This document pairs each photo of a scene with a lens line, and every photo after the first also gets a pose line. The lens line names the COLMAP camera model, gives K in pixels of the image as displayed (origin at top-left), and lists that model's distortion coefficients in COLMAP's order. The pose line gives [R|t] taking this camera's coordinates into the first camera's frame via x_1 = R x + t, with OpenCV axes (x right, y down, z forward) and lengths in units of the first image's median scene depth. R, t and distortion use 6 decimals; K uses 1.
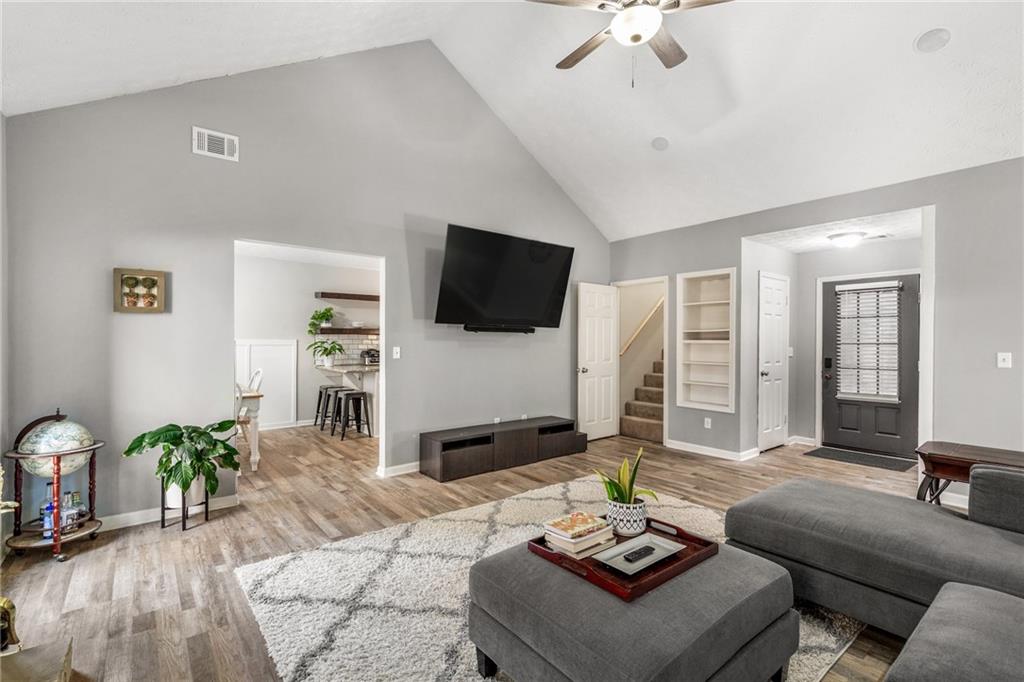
lens RADIAL K [[464.6, 0, 504.4], [0, 464.6, 340.6], [0, 0, 1]] dist [0.007723, 0.000489]
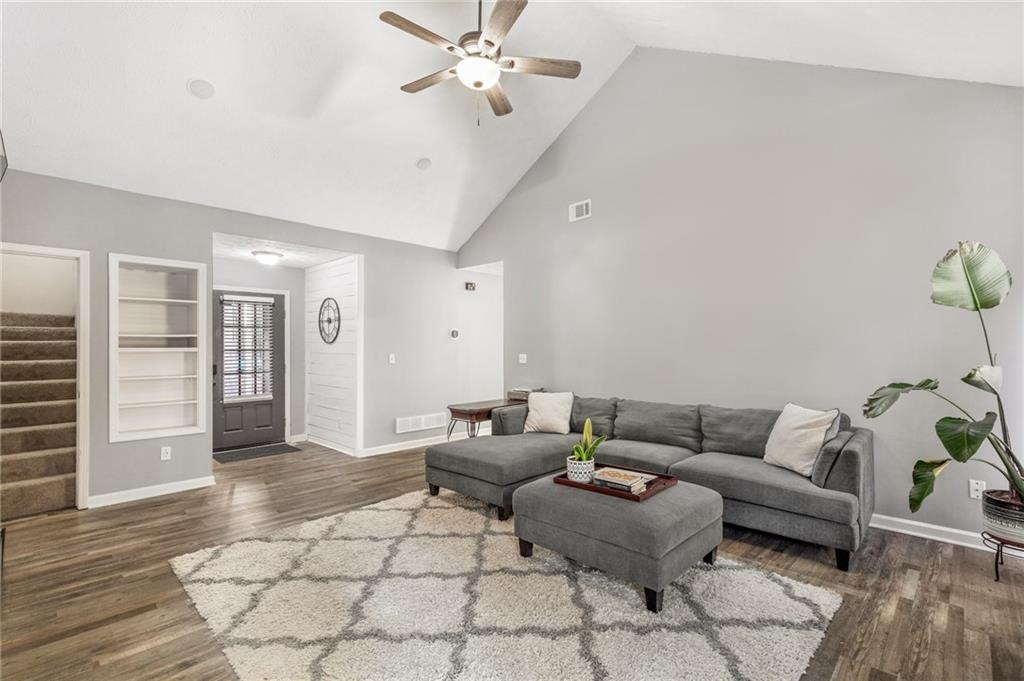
lens RADIAL K [[464.6, 0, 509.2], [0, 464.6, 347.5], [0, 0, 1]] dist [0.007723, 0.000489]
pose [[-0.121587, -0.003520, 0.992575, -0.515859], [0.004556, 0.999981, 0.004104, -0.002677], [-0.992570, 0.005022, -0.121568, 0.643681]]
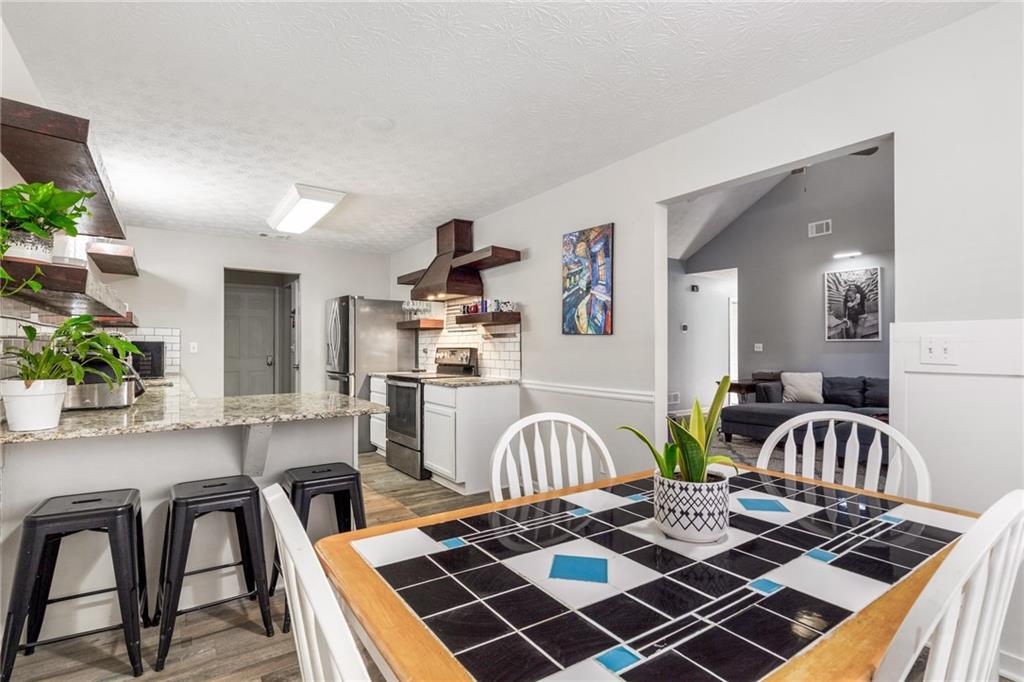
lens RADIAL K [[485.8, 0, 510.0], [0, 485.8, 346.9], [0, 0, 1]] dist [-0.004110, -0.000547]
pose [[0.077486, -0.010403, 0.996939, -0.723581], [0.001513, 0.999946, 0.010316, 0.004780], [-0.996992, 0.000709, 0.077497, 0.885492]]
